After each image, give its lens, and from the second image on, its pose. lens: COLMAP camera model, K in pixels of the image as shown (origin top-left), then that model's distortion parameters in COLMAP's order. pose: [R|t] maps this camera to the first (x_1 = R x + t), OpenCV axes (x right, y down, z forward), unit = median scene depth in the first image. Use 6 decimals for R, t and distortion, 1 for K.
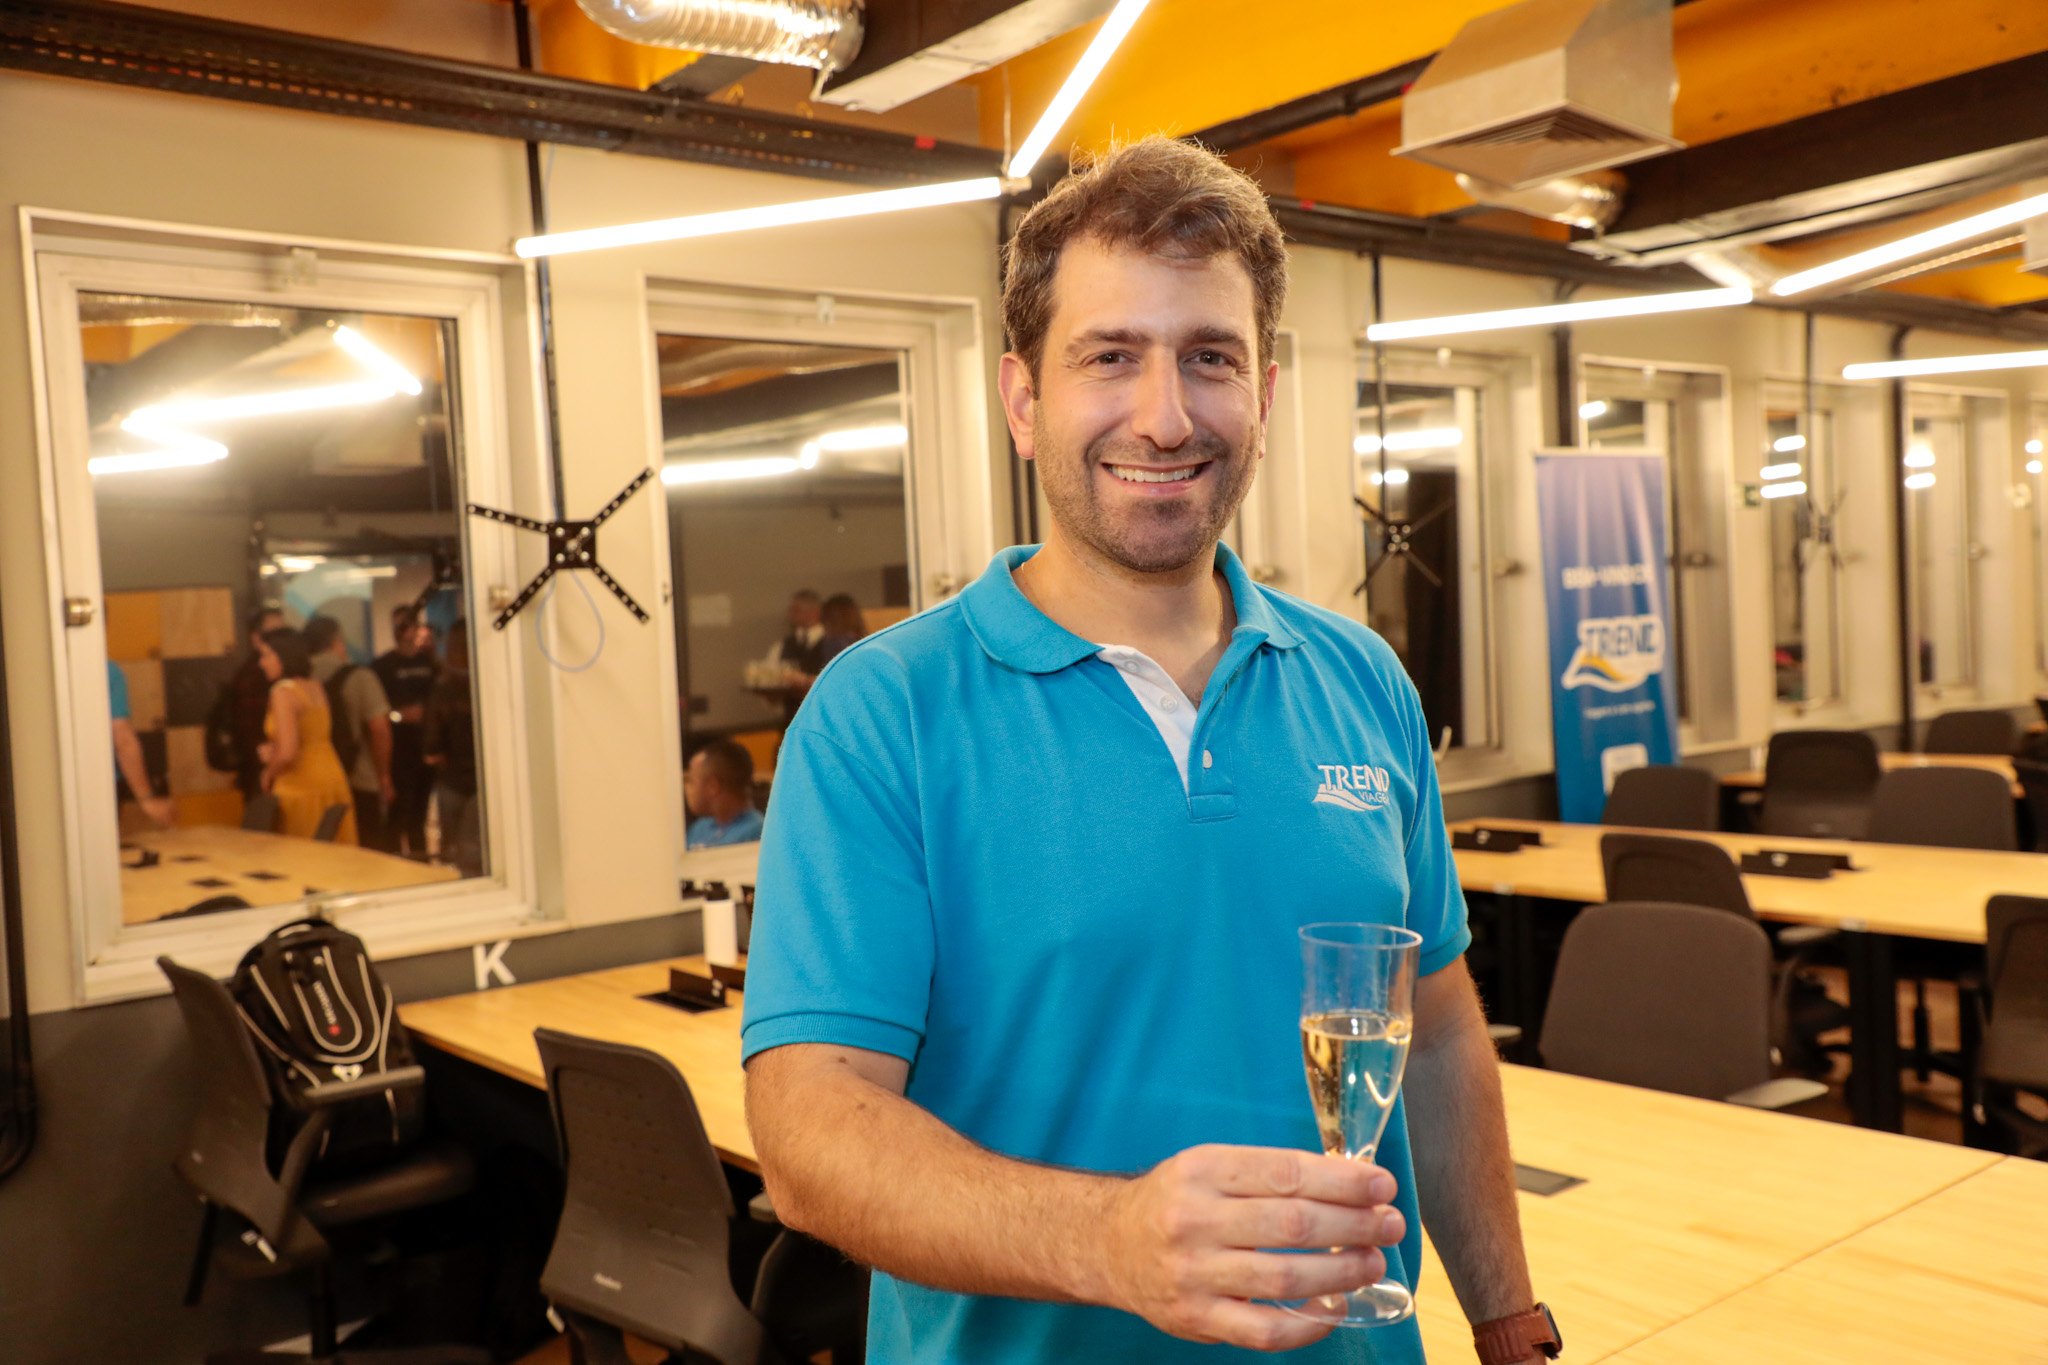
lens RADIAL K [[1803.1, 0, 1027.8], [0, 1803.1, 655.9], [0, 0, 1]] dist [0.010816, 0.022967]
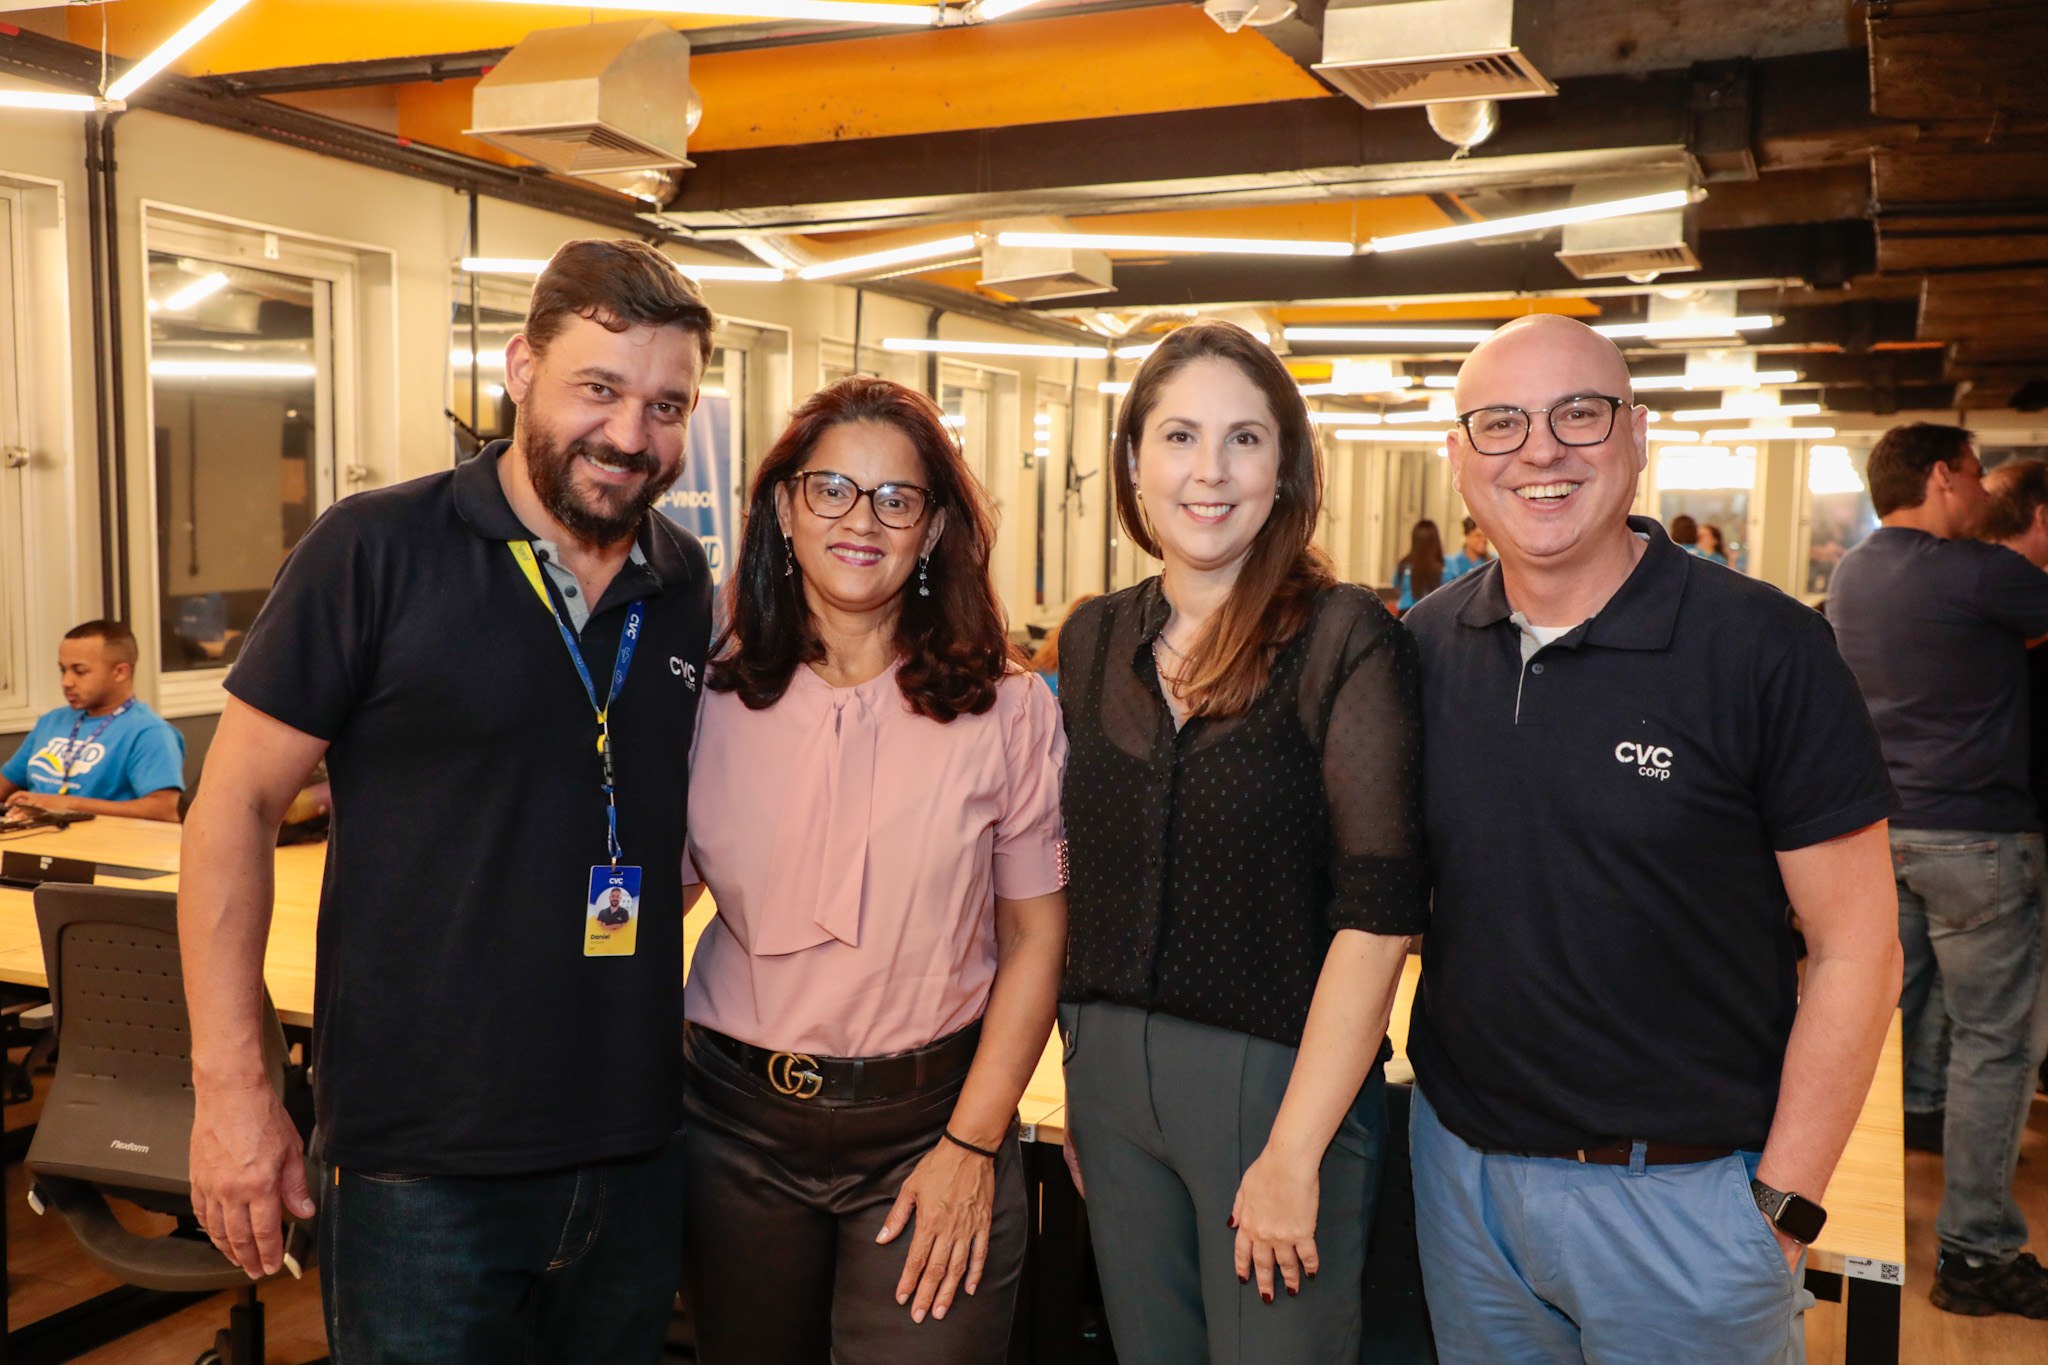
lens RADIAL K [[1803.1, 0, 1027.8], [0, 1803.1, 655.9], [0, 0, 1]] dist [0.010816, 0.022967]
pose [[0.887910, 0.031610, 0.458930, -0.004443], [-0.052407, 0.998092, 0.032647, 0.007561], [-0.457023, -0.053039, 0.887872, -0.152447]]
